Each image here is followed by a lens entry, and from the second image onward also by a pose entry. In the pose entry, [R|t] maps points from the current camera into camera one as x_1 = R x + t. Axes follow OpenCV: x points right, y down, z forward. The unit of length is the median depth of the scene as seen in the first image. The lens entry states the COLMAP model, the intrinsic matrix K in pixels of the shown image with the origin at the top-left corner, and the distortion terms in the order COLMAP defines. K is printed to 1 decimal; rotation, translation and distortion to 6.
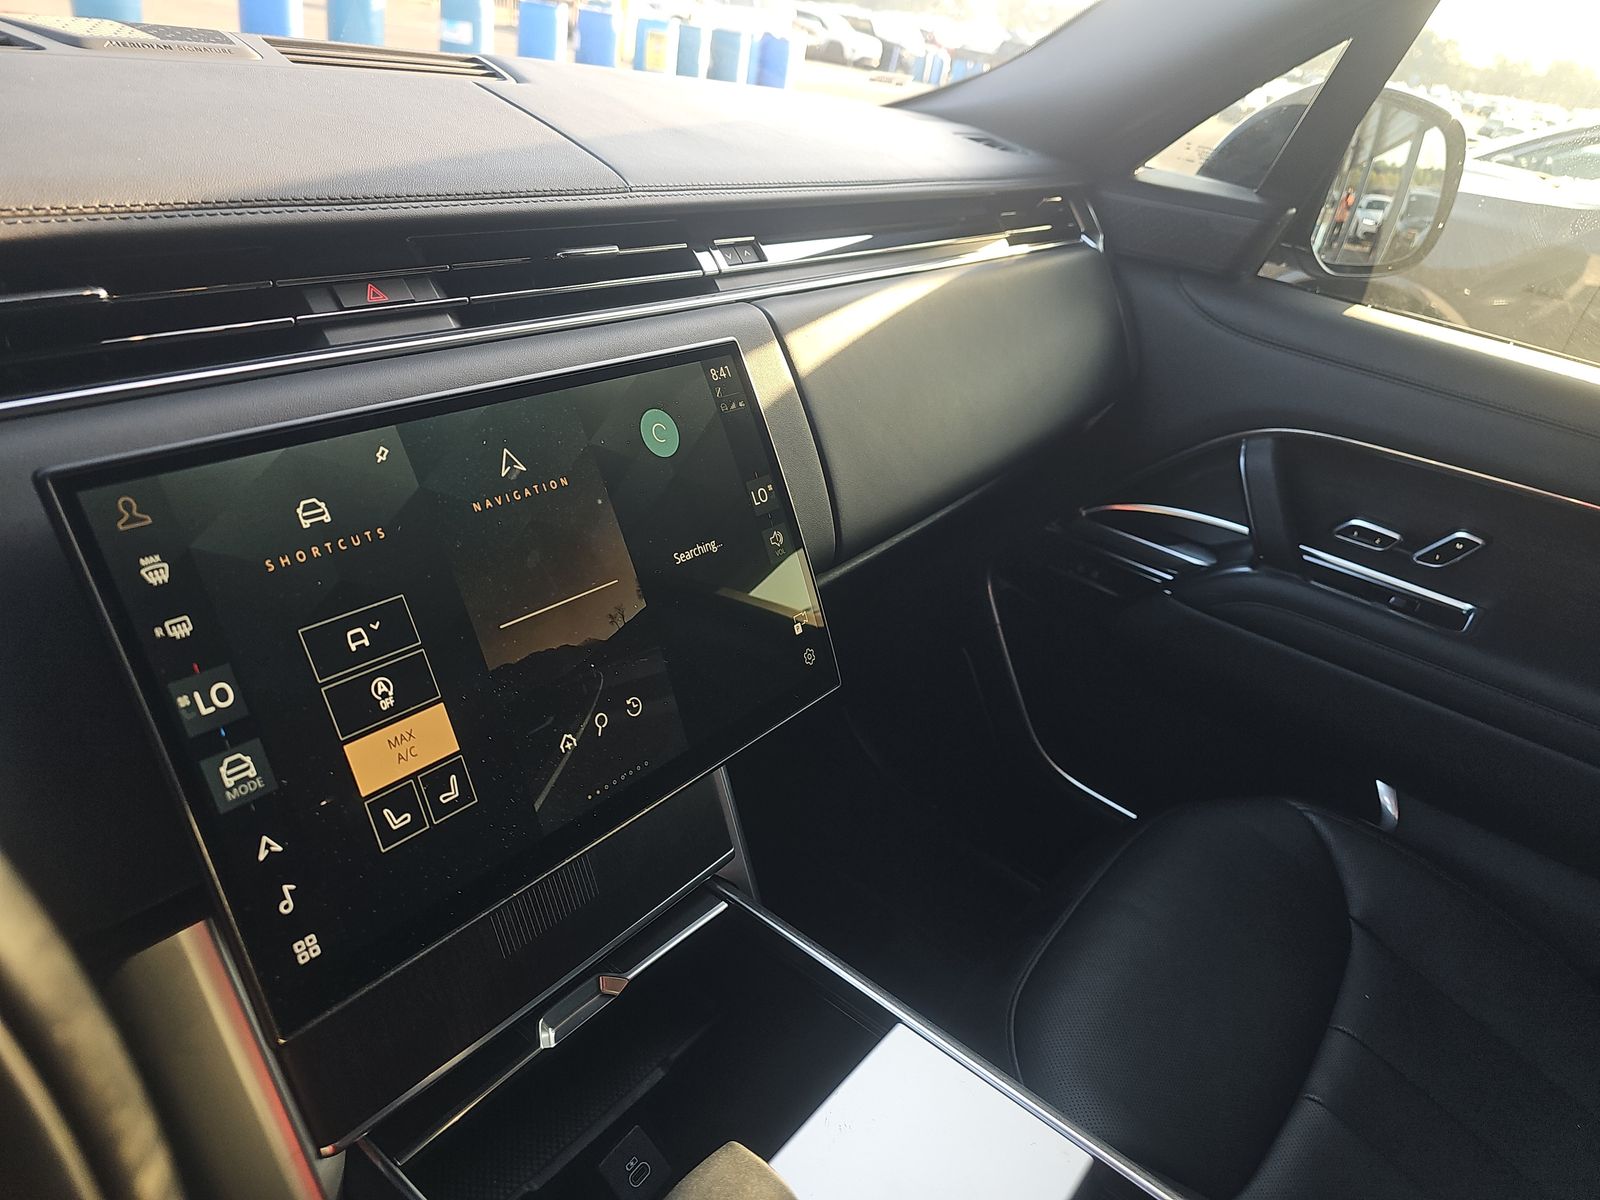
lens RADIAL K [[1092.8, 0, 795.6], [0, 1092.8, 596.9], [0, 0, 1]] dist [-0.002117, -0.005996]
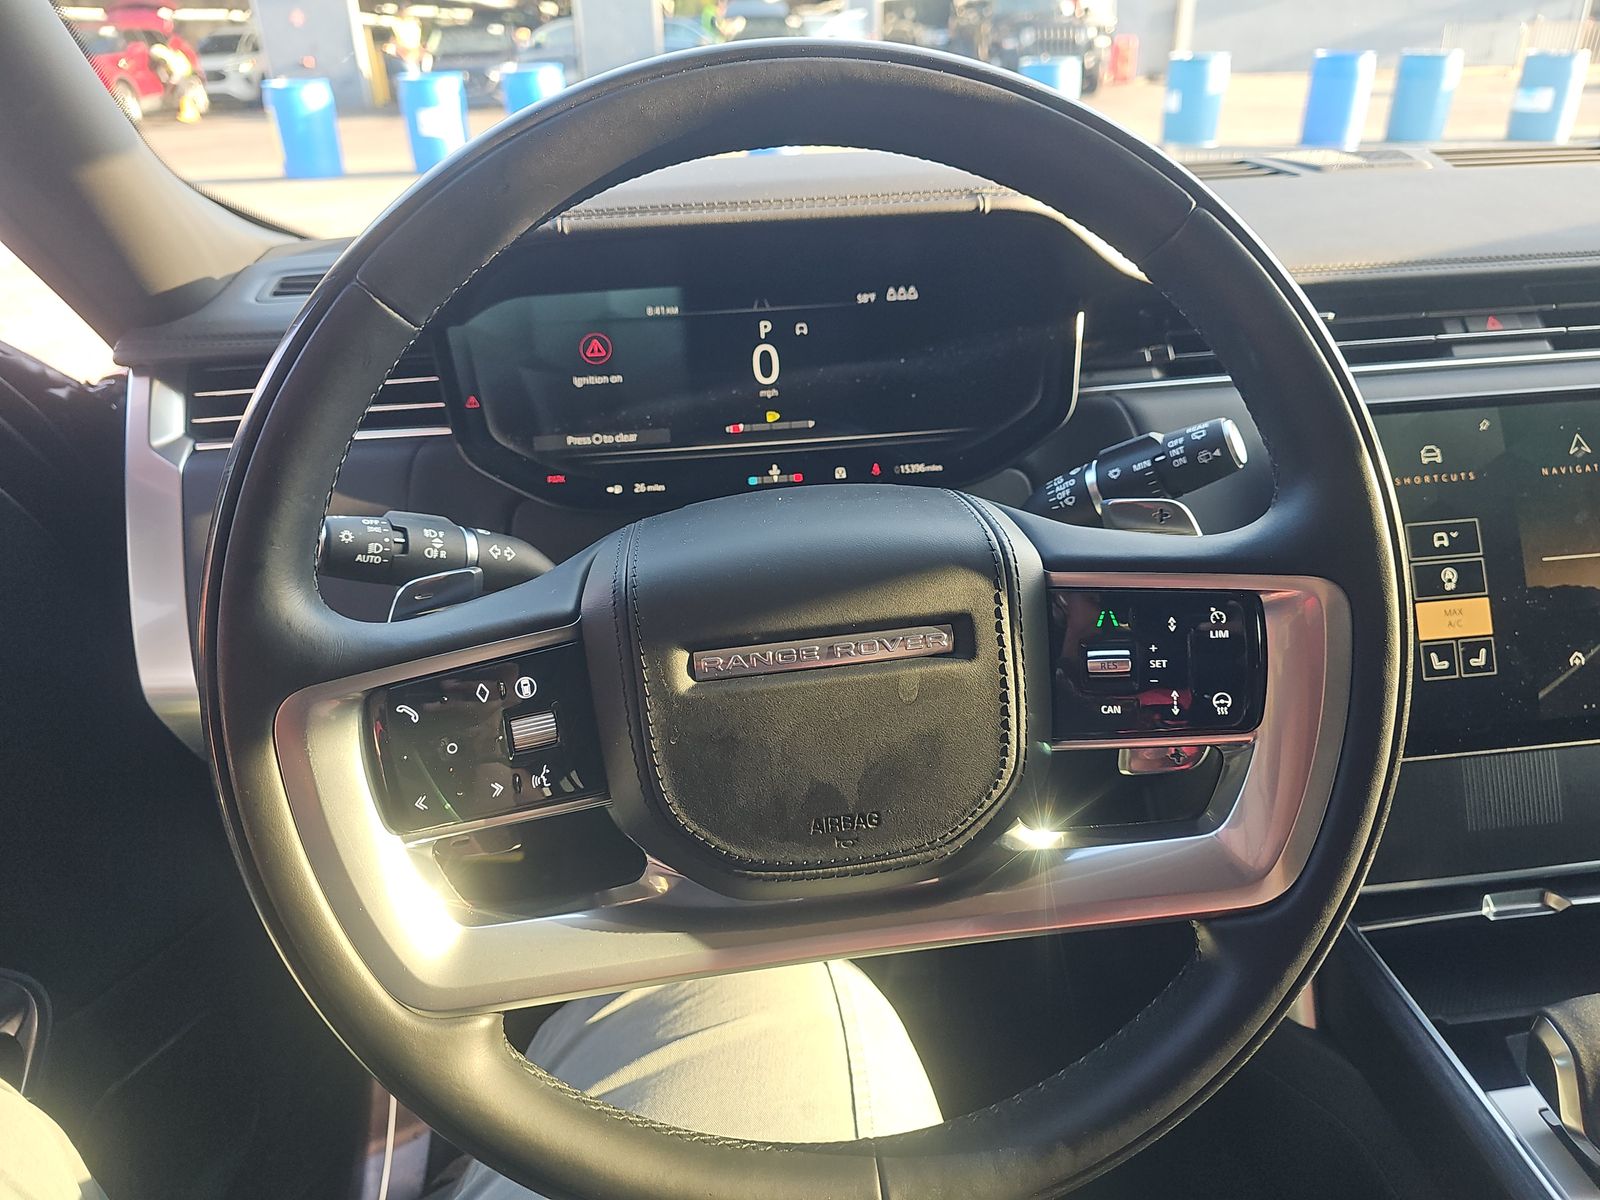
lens RADIAL K [[1092.8, 0, 795.6], [0, 1092.8, 596.9], [0, 0, 1]] dist [-0.002117, -0.005996]
pose [[0.676354, 0.177993, -0.714748, 0.083690], [-0.225024, 0.973904, 0.029593, 0.247269], [0.701363, 0.140820, 0.698756, -0.618547]]
